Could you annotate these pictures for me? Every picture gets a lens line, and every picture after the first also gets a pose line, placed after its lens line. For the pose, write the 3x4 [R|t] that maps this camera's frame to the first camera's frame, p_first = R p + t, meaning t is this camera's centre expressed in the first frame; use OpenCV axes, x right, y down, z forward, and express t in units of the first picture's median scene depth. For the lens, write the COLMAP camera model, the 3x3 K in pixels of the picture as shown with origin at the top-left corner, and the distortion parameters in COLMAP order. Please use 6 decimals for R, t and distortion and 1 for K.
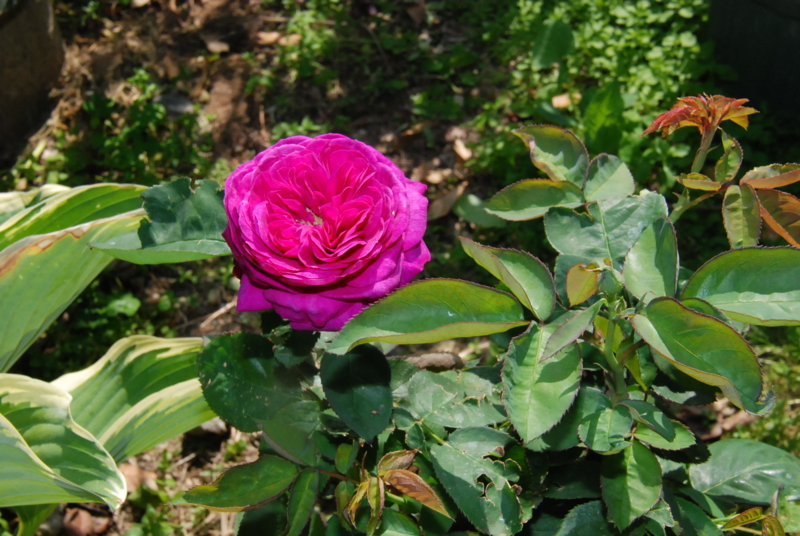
lens RADIAL K [[1609.7, 0, 401.1], [0, 1609.7, 242.7], [0, 0, 1]] dist [0.226785, 0.153854]
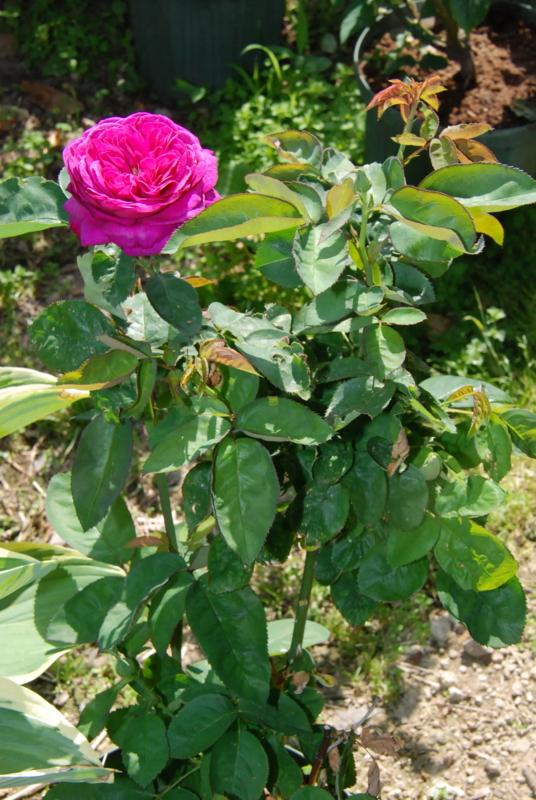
lens RADIAL K [[1609.7, 0, 268.0], [0, 1609.7, 400.0], [0, 0, 1]] dist [0.226785, 0.153854]
pose [[0.987402, -0.079500, 0.136812, -0.138836], [0.087339, 0.994806, -0.052275, 0.243574], [-0.131946, 0.063565, 0.989217, -0.316903]]
